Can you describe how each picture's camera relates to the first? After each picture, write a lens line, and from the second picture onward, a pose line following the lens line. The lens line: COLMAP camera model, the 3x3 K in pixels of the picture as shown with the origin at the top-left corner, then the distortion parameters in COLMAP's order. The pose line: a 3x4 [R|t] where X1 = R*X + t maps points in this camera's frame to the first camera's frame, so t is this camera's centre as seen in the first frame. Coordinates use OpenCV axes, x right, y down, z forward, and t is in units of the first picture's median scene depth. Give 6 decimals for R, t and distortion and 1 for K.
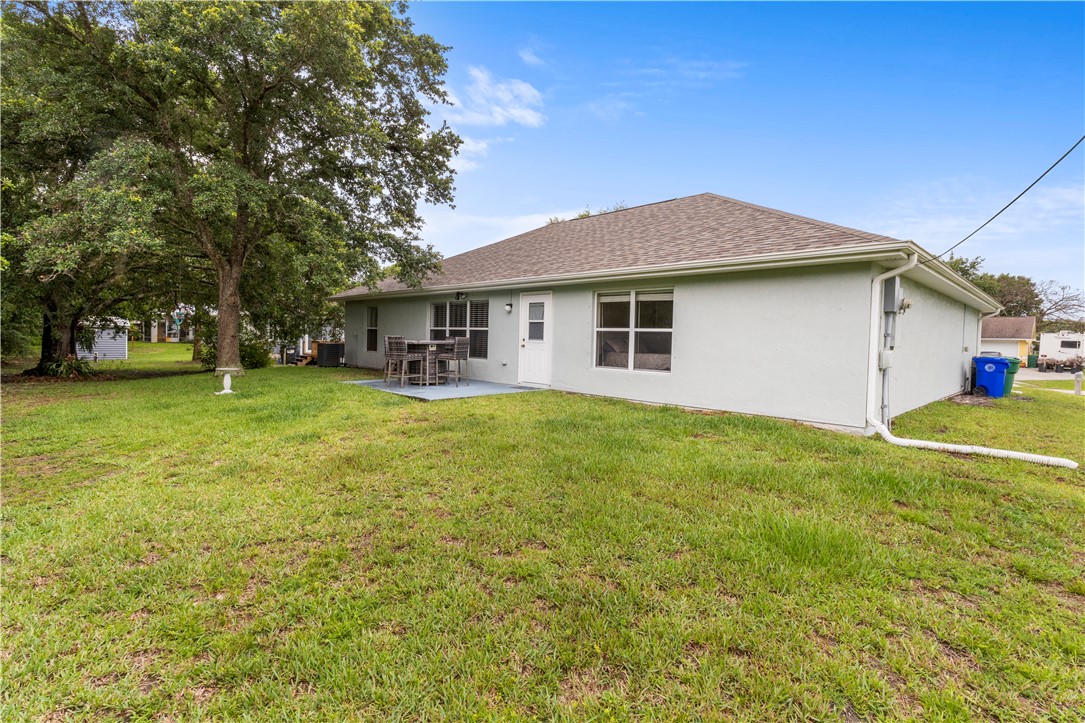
lens RADIAL K [[526.7, 0, 539.5], [0, 526.7, 351.5], [0, 0, 1]] dist [-0.001452, -0.000759]
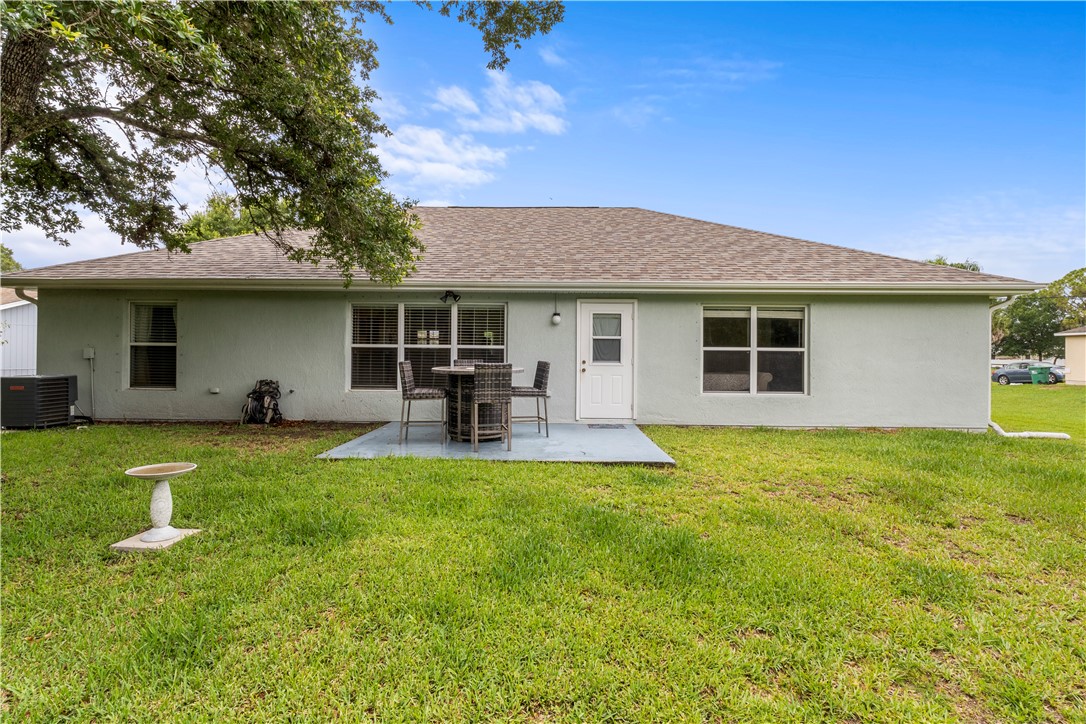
lens RADIAL K [[508.0, 0, 543.0], [0, 508.0, 362.0], [0, 0, 1]] dist [-0.001229, -0.000114]
pose [[0.702570, -0.022168, 0.711269, -0.655451], [0.026909, 0.999627, 0.004576, -0.030498], [-0.711105, 0.015925, 0.702905, 0.599074]]
